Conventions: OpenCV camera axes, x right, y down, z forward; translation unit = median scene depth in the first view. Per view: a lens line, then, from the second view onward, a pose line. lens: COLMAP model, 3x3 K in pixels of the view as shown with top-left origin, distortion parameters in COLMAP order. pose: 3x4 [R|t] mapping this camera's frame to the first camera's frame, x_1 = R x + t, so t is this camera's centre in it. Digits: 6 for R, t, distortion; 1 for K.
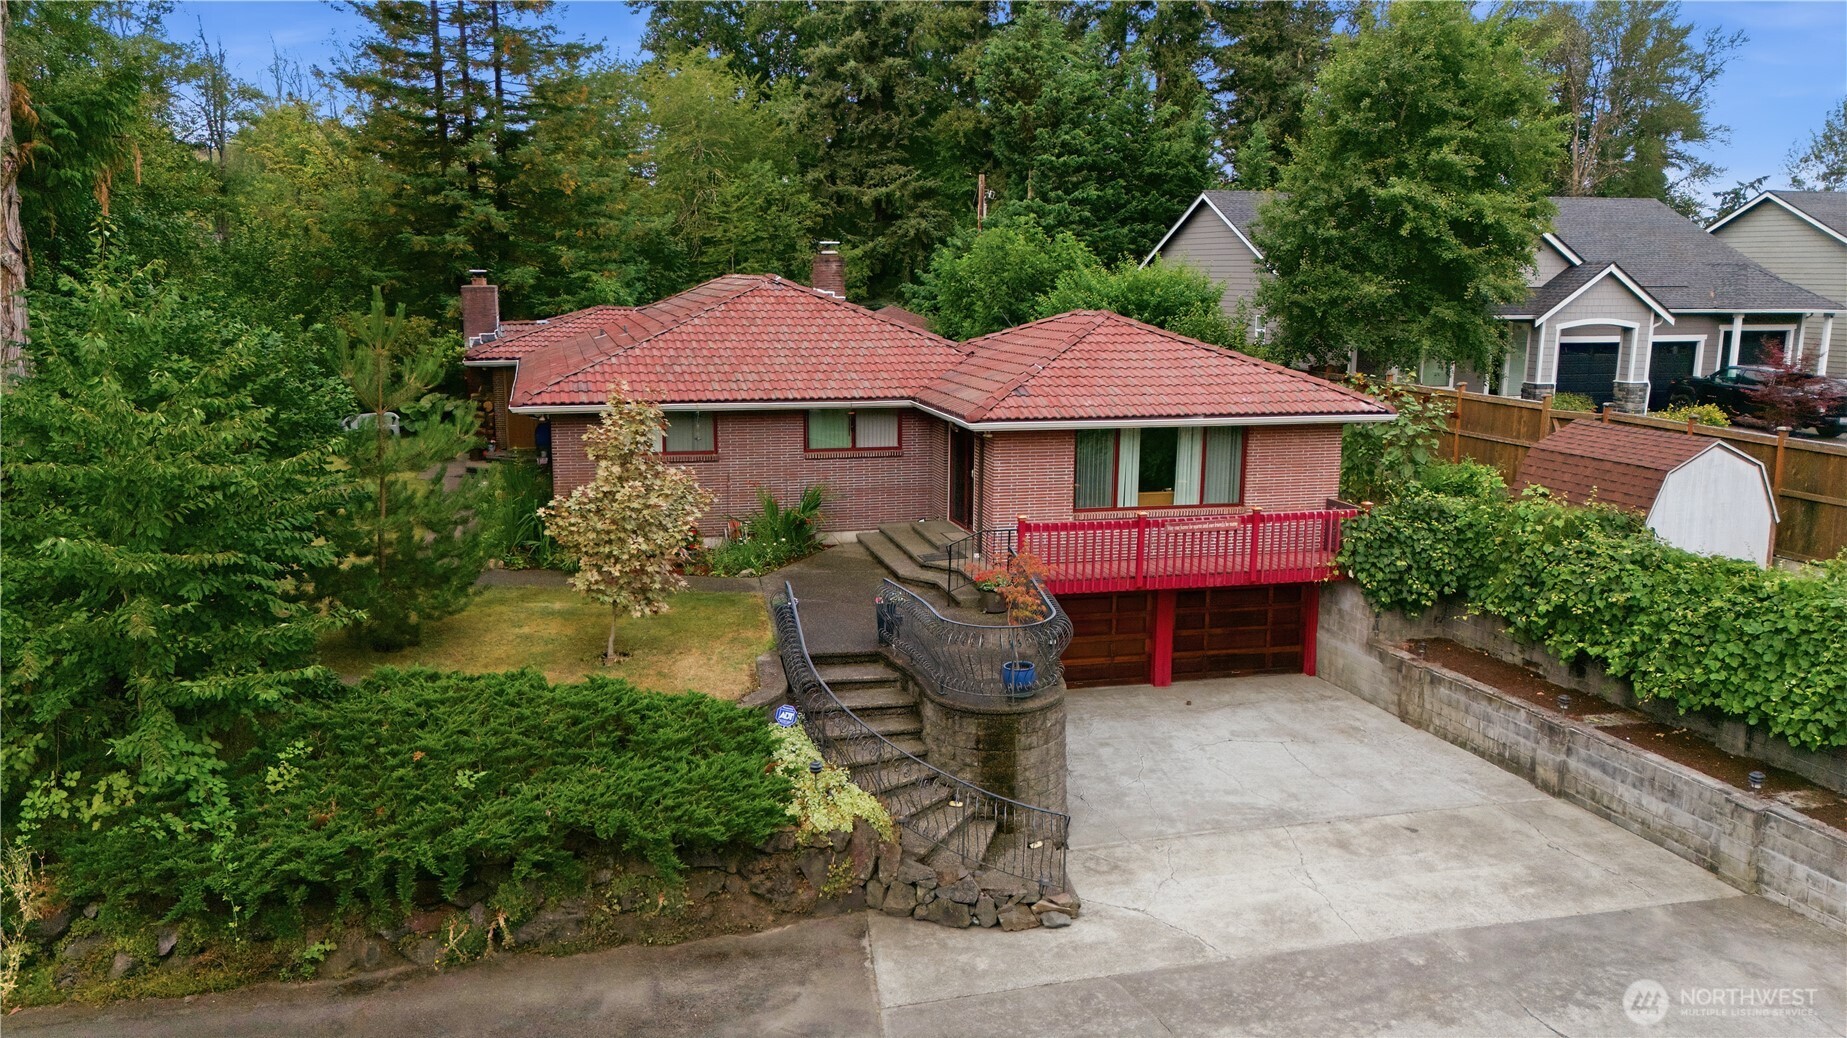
lens RADIAL K [[1357.5, 0, 919.9], [0, 1357.5, 518.1], [0, 0, 1]] dist [0.048760, -0.029044]
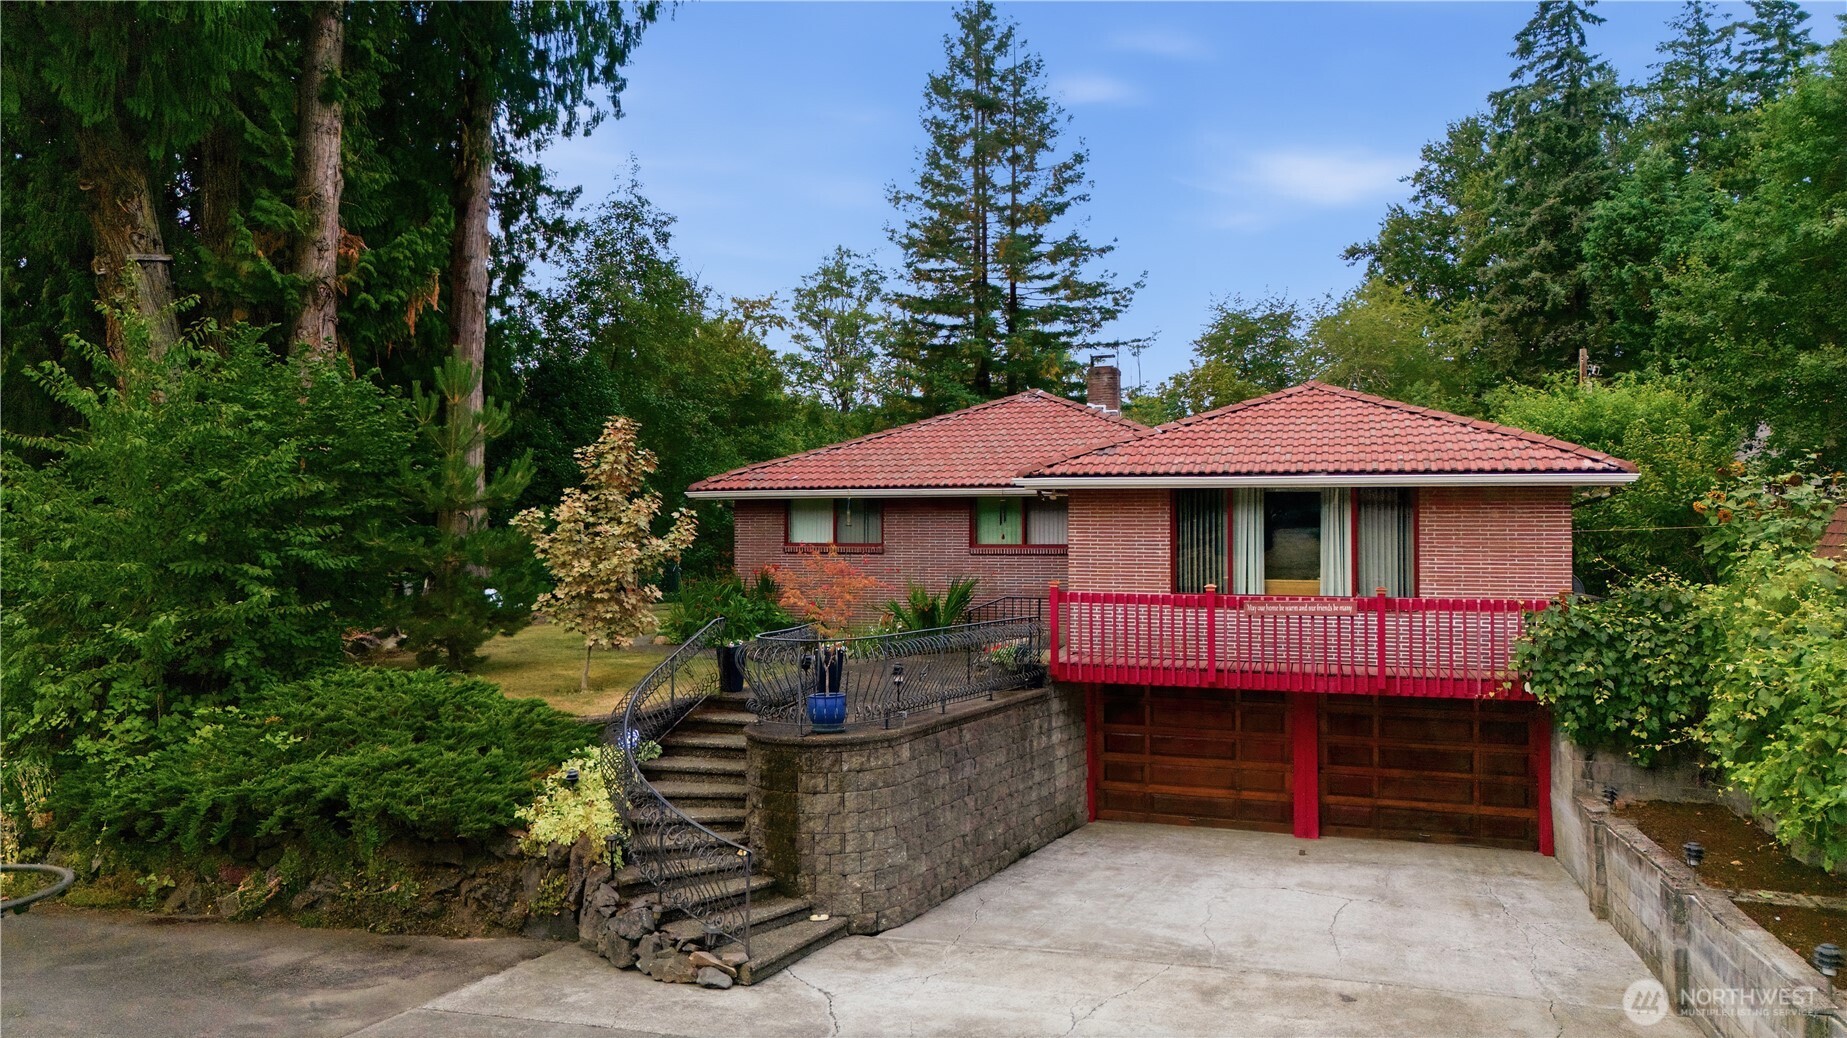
lens RADIAL K [[1357.5, 0, 926.0], [0, 1357.5, 519.4], [0, 0, 1]] dist [0.048760, -0.029044]
pose [[0.842936, -0.013356, -0.537849, 0.413291], [-0.093122, 0.980982, -0.170304, 0.099443], [0.529894, 0.193641, 0.825661, 0.226480]]
